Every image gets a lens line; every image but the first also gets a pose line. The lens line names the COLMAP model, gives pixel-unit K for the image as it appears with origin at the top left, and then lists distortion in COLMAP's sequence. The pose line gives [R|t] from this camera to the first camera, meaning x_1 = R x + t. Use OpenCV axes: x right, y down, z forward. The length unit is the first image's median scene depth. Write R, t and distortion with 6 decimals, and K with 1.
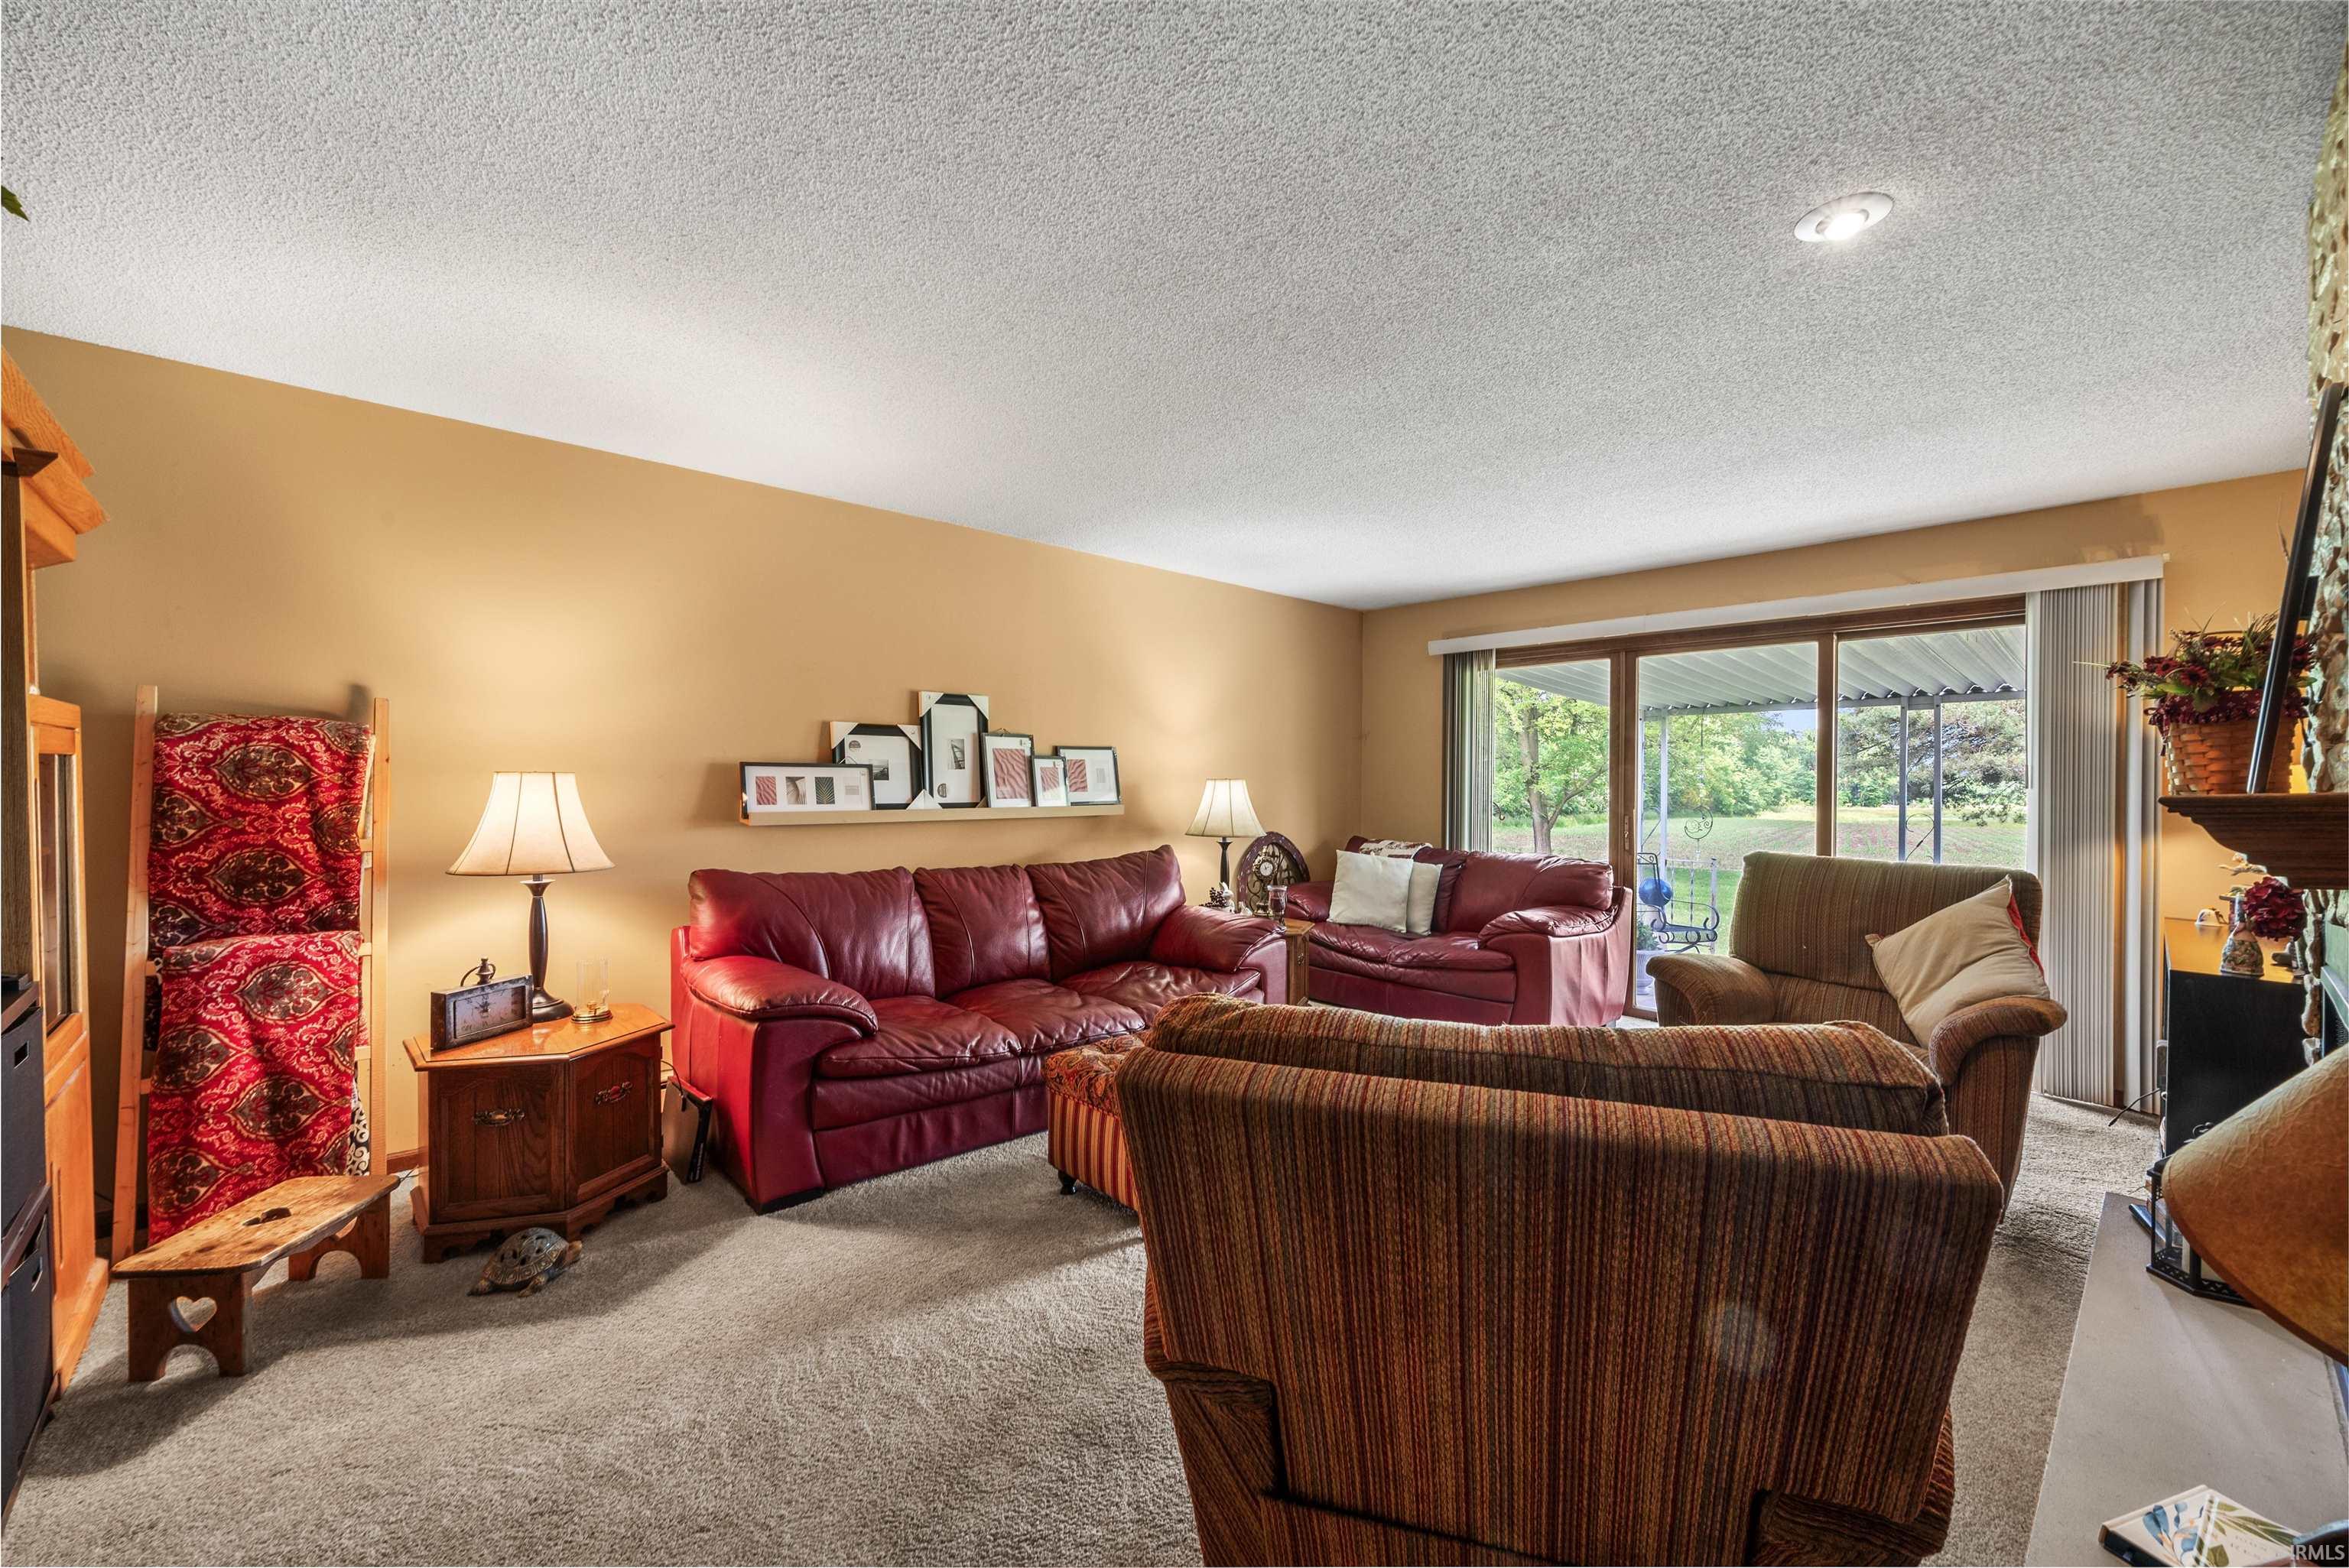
lens RADIAL K [[934.7, 0, 1181.0], [0, 934.7, 781.1], [0, 0, 1]] dist [-0.000558, 0.000002]
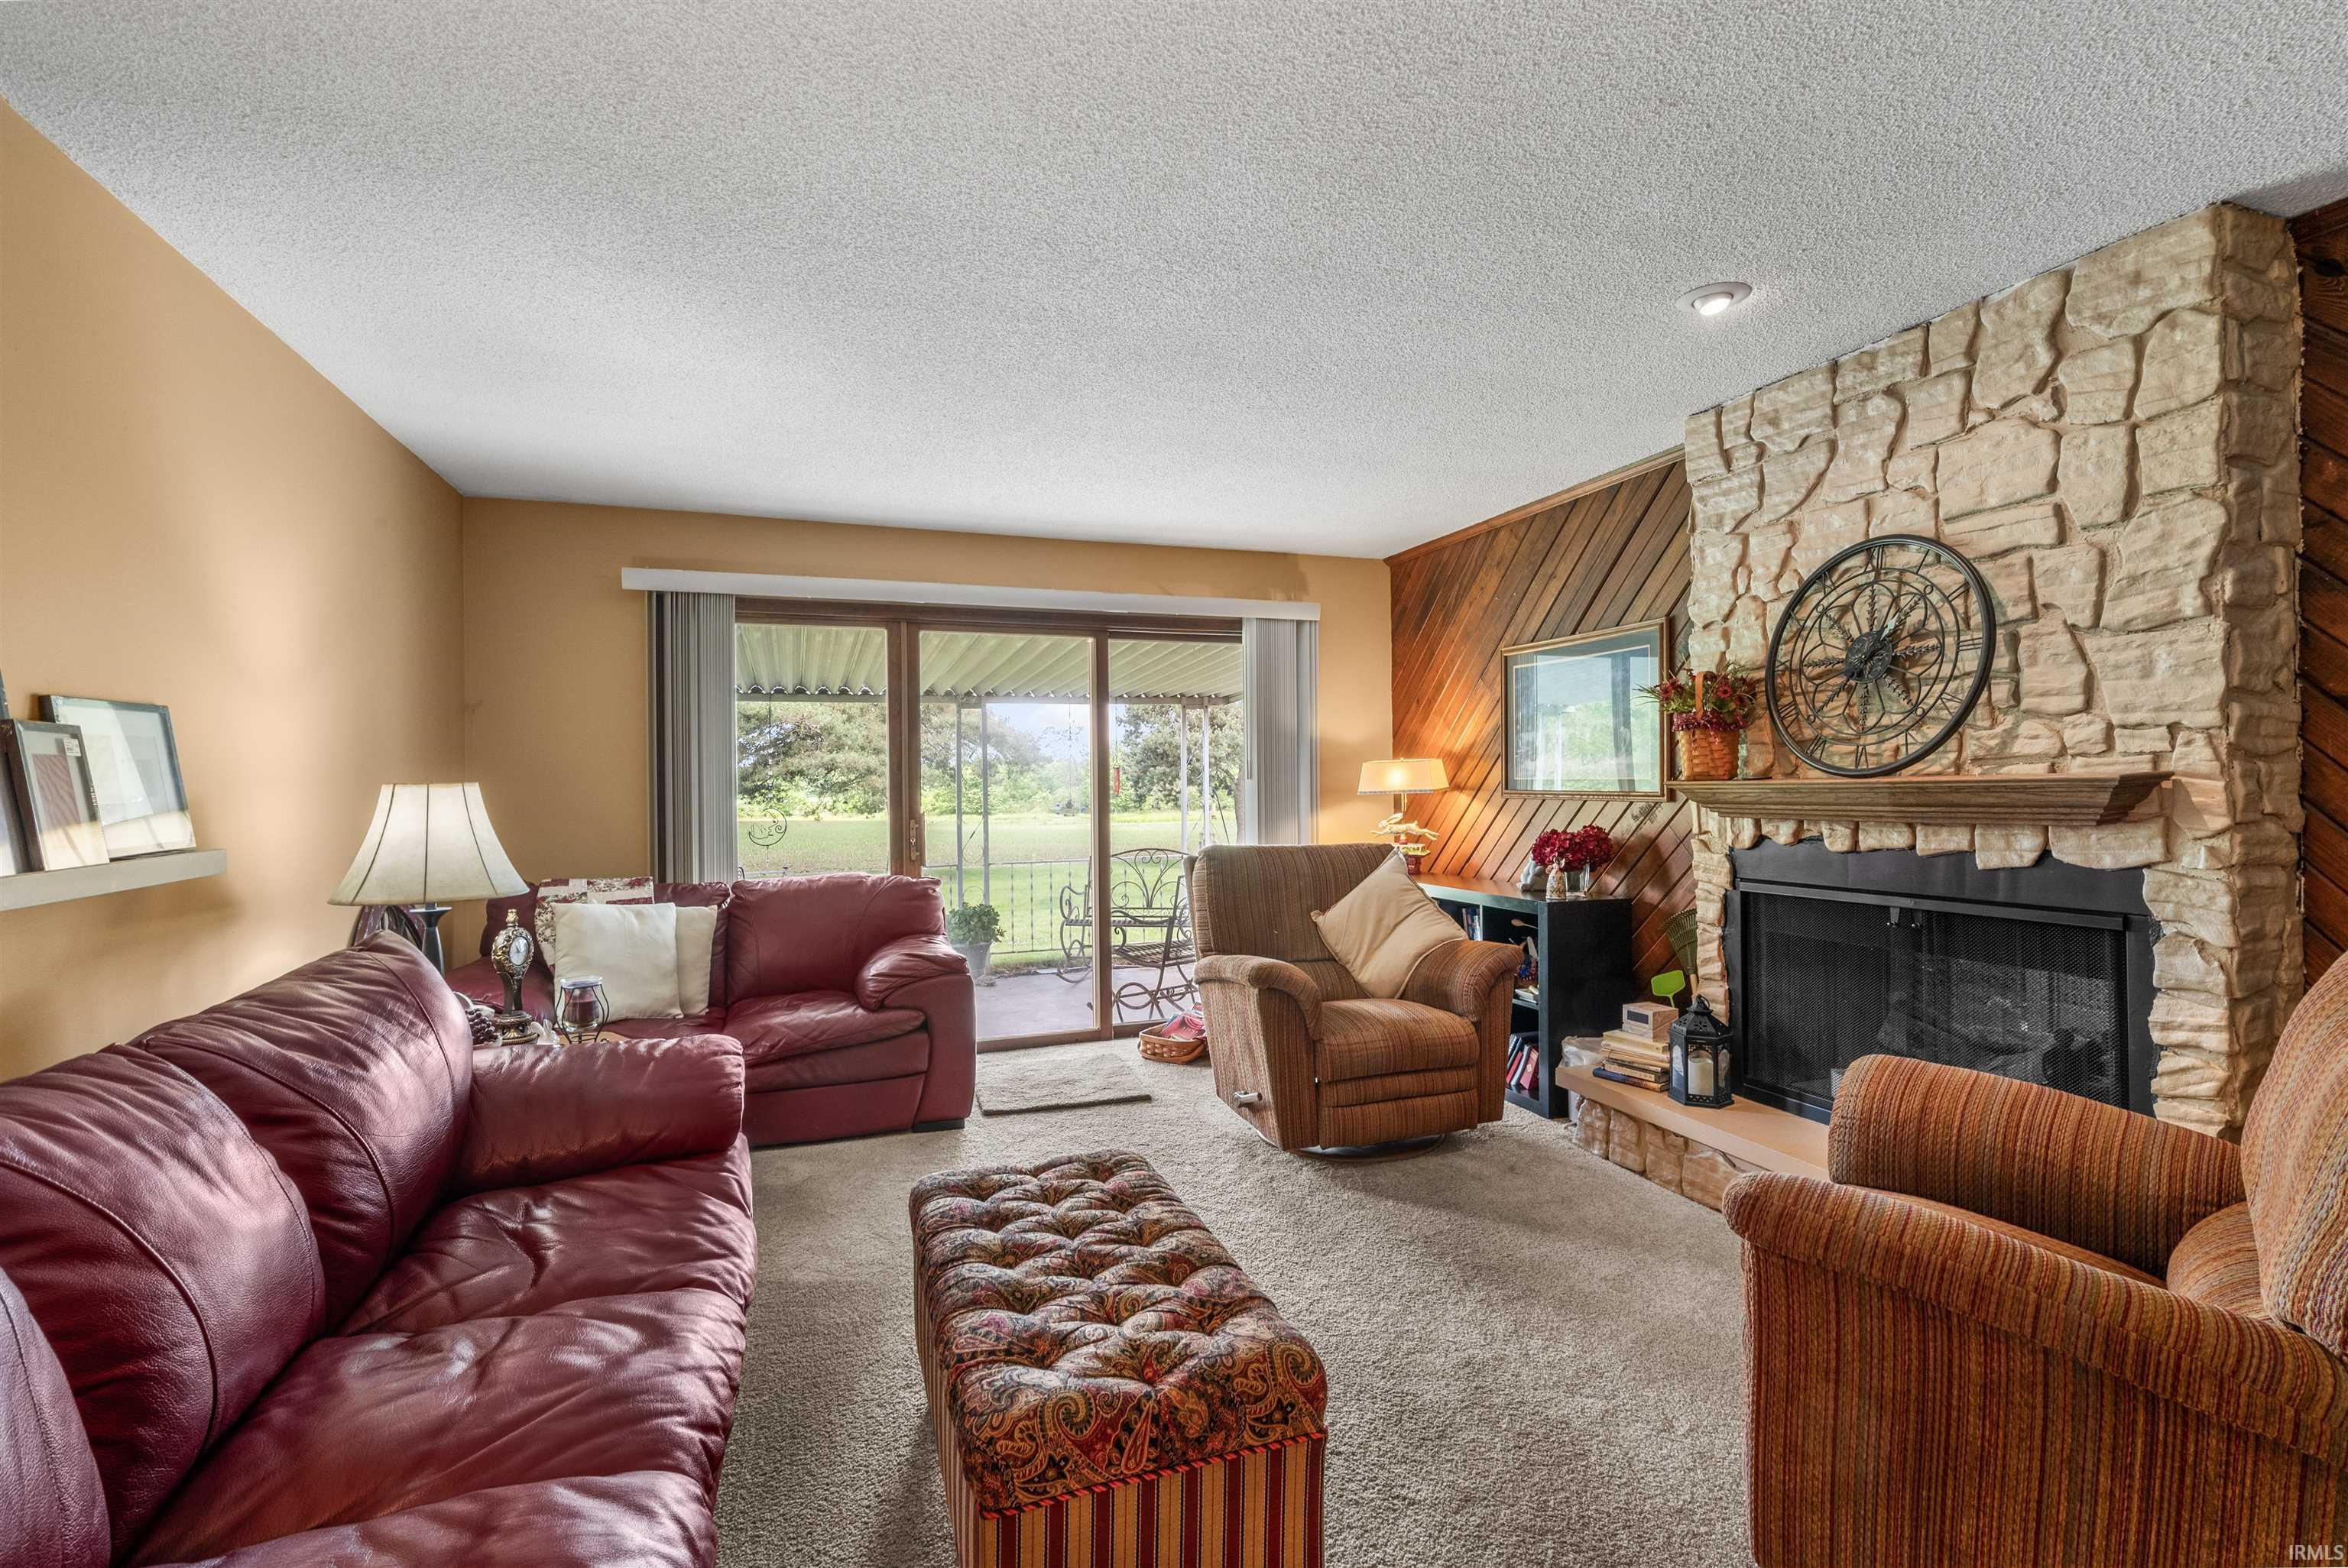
lens RADIAL K [[1057.5, 0, 1174.6], [0, 1057.5, 779.4], [0, 0, 1]] dist [0.000226, 0.000074]
pose [[0.385000, -0.013029, 0.922824, -0.744024], [0.015324, 0.999853, 0.007723, -0.005971], [-0.922789, 0.011168, 0.385143, 1.016986]]
